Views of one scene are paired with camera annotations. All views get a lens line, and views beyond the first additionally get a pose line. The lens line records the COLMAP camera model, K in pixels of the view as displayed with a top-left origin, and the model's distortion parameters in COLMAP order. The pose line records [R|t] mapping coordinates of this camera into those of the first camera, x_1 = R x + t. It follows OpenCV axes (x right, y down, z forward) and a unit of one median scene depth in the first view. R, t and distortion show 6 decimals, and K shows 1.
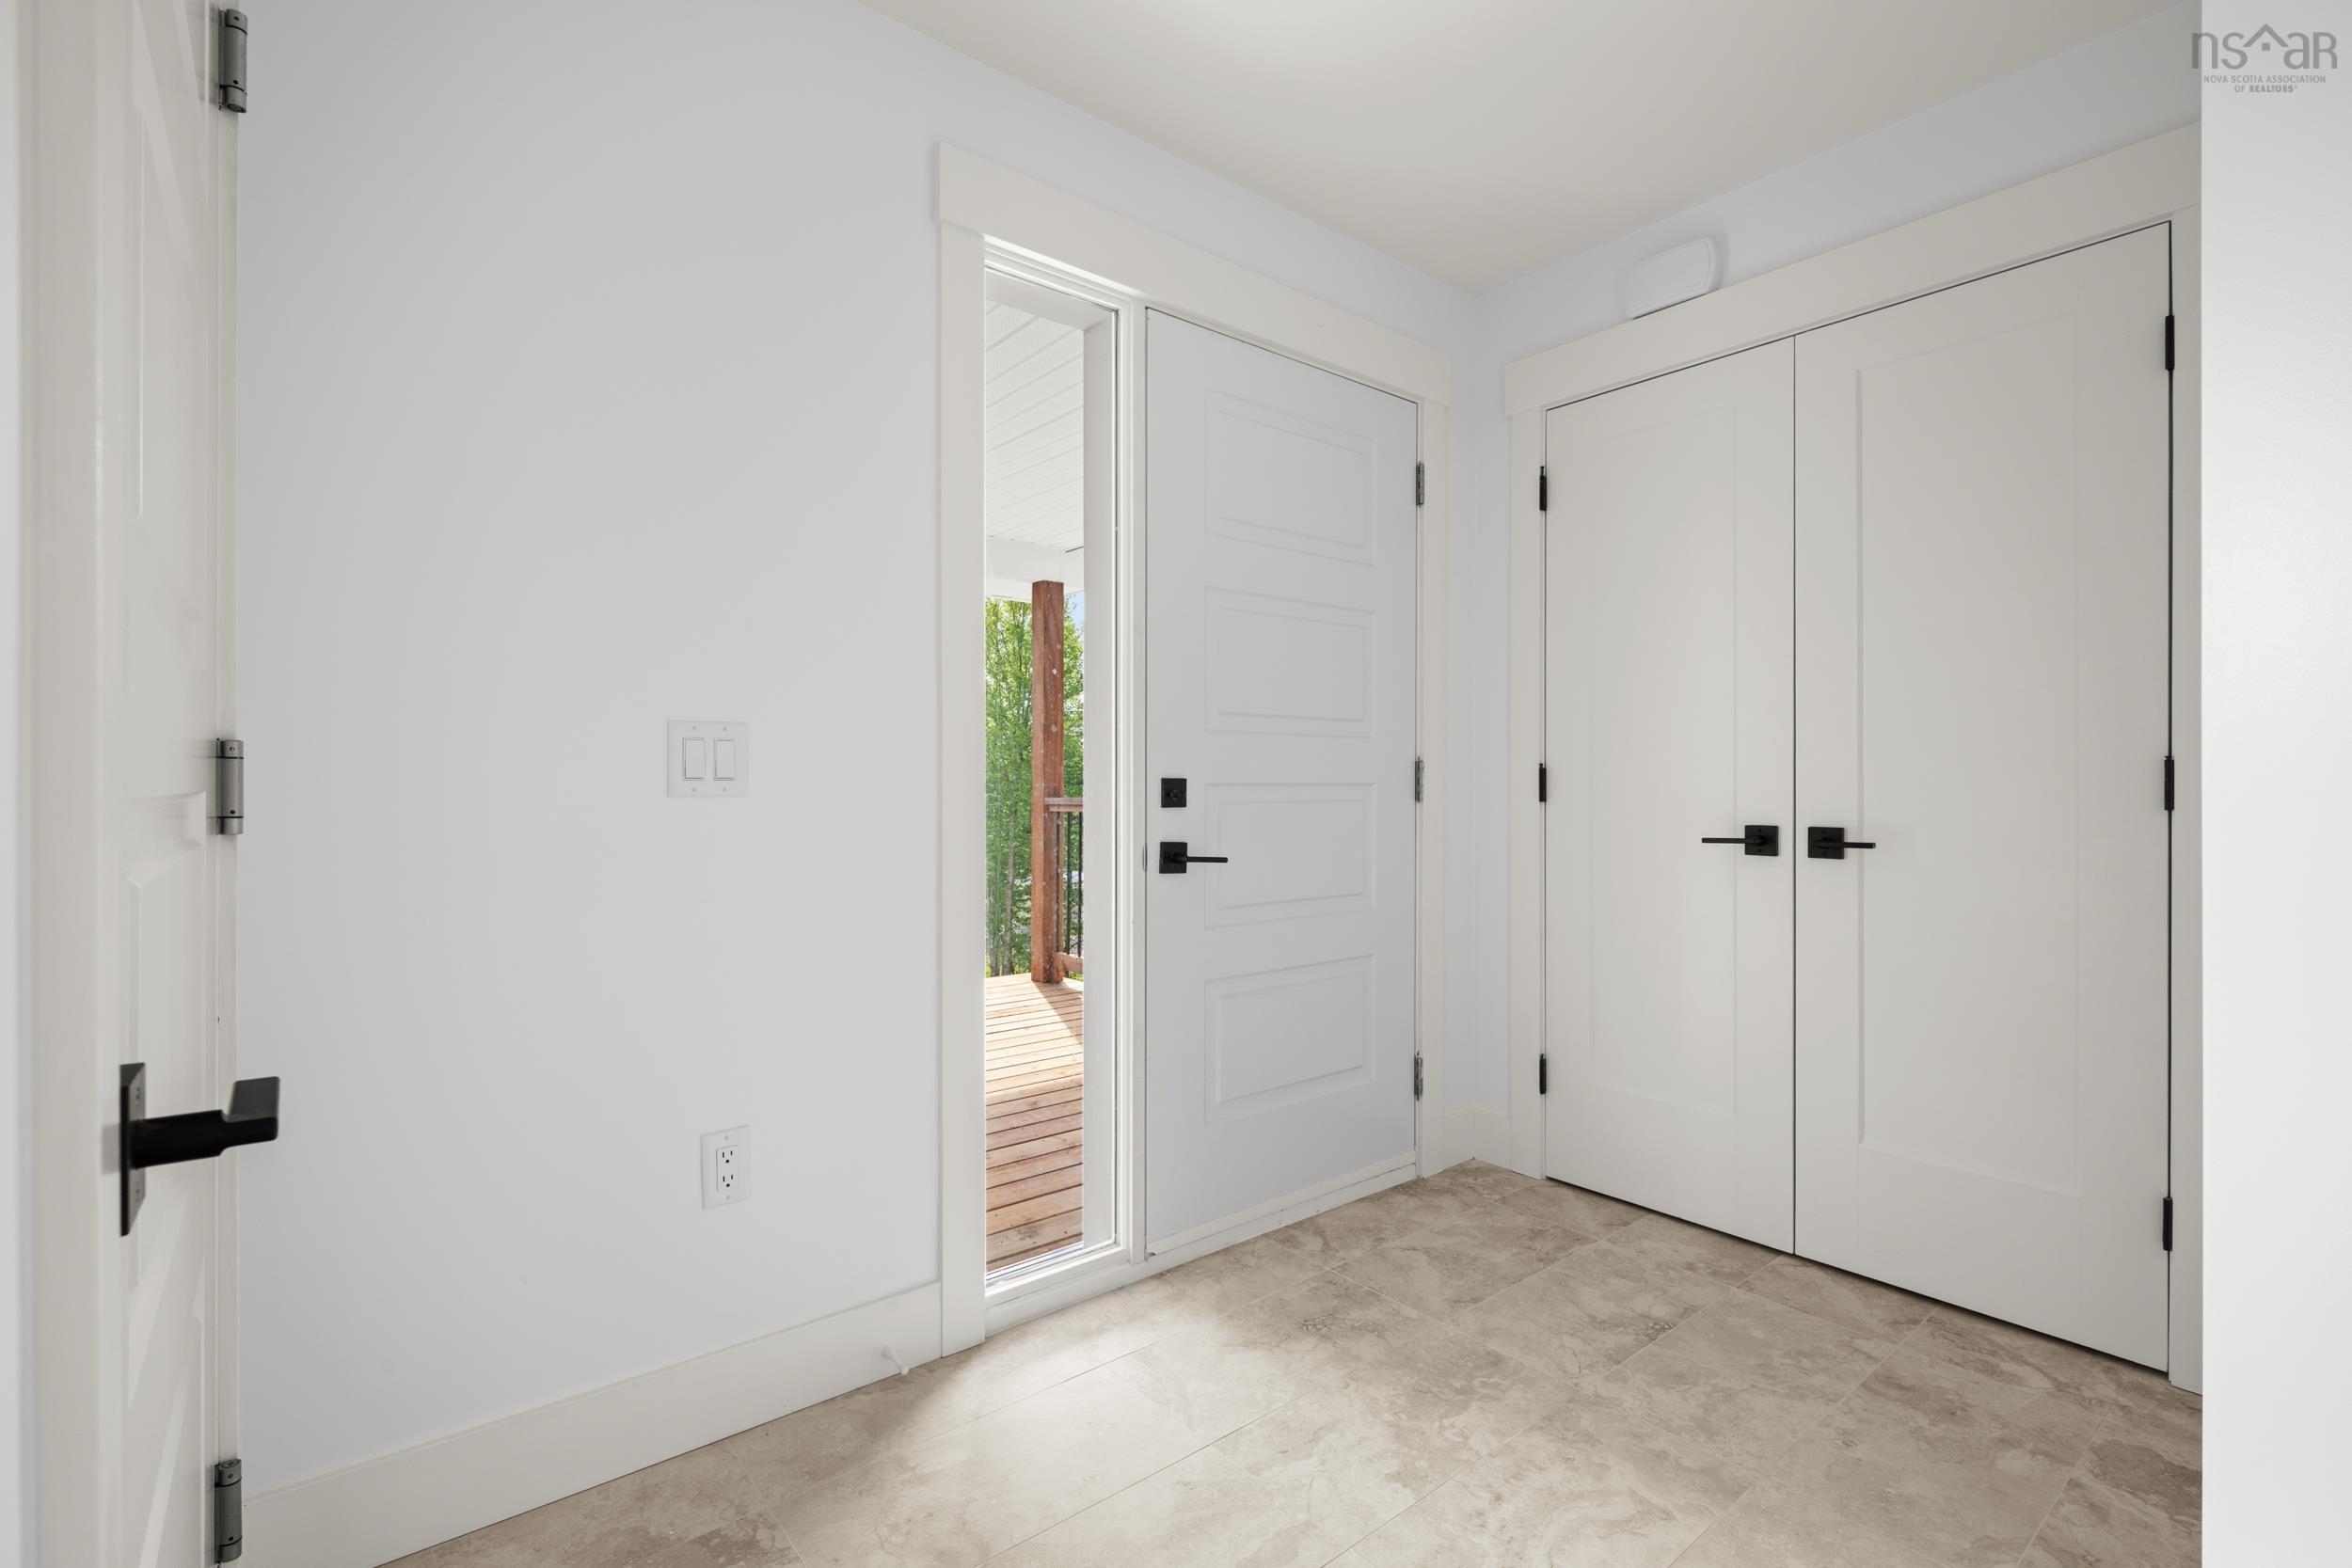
lens RADIAL K [[1074.9, 0, 1183.5], [0, 1074.9, 782.4], [0, 0, 1]] dist [-0.001756, -0.000411]
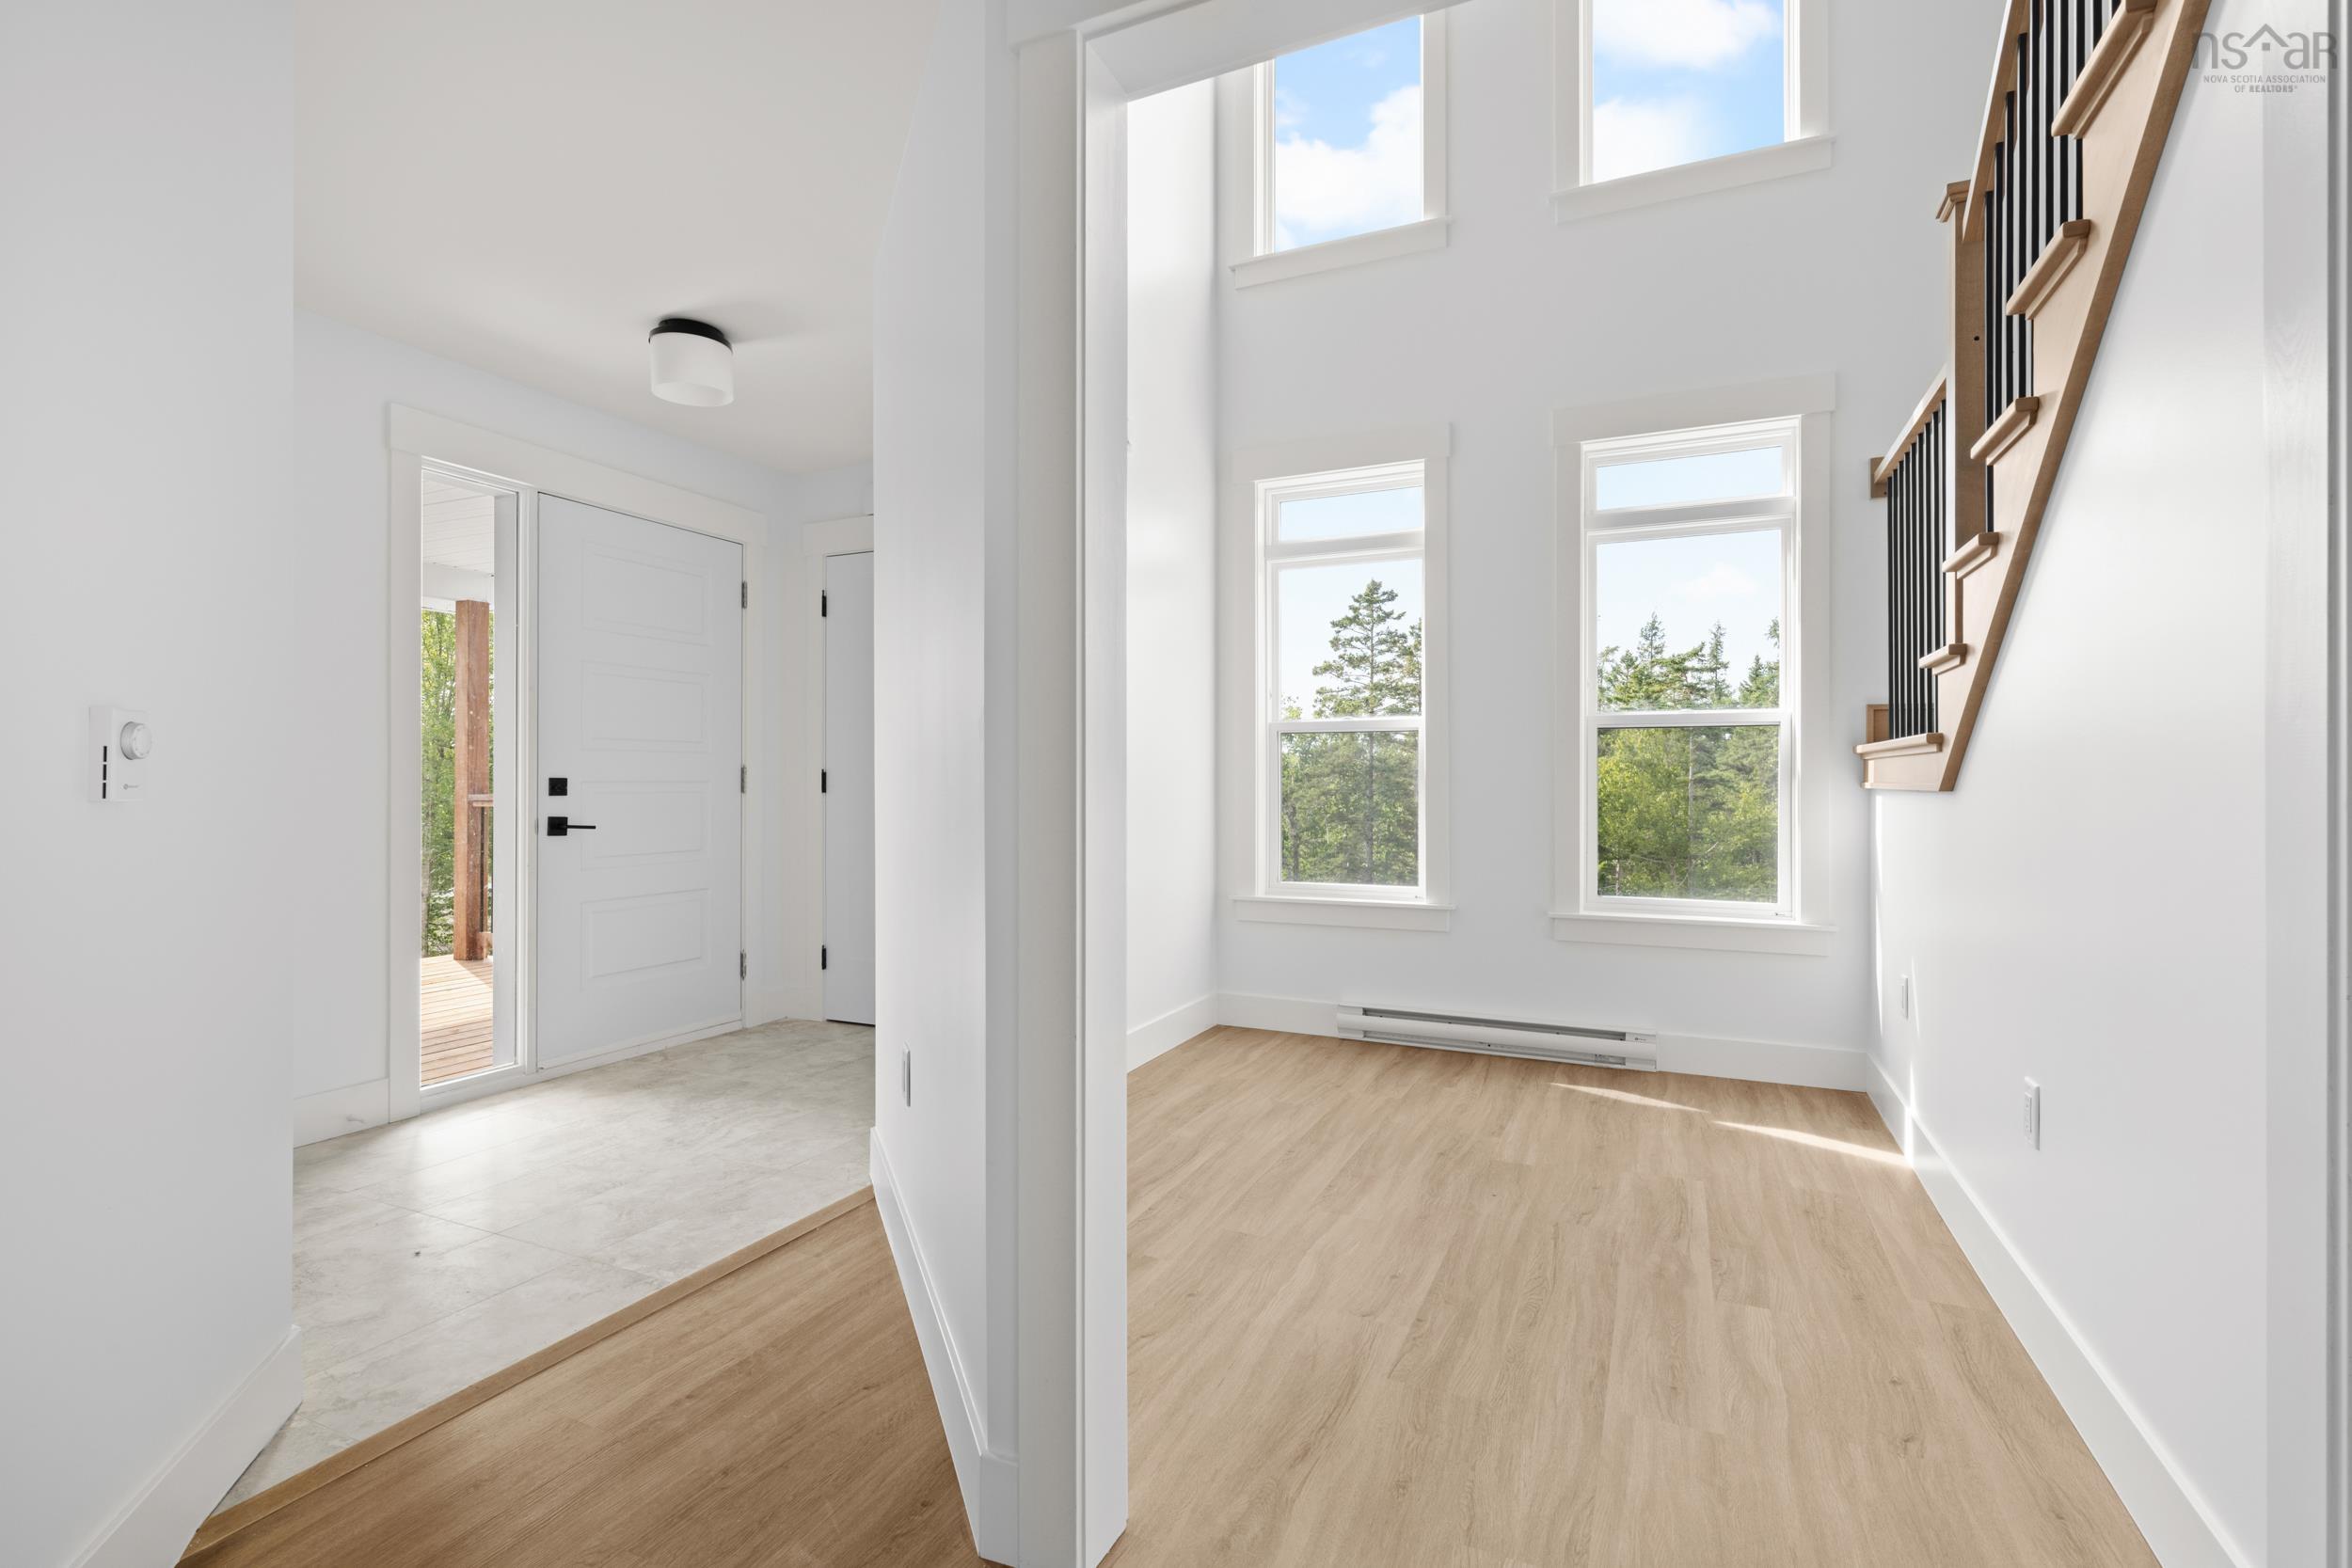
lens RADIAL K [[1074.9, 0, 1183.5], [0, 1074.9, 782.4], [0, 0, 1]] dist [-0.001756, -0.000411]
pose [[0.897786, 0.002151, 0.440427, 0.102797], [-0.002396, 0.999997, -0.000001, 0.000707], [-0.440426, -0.001054, 0.897789, -0.727803]]
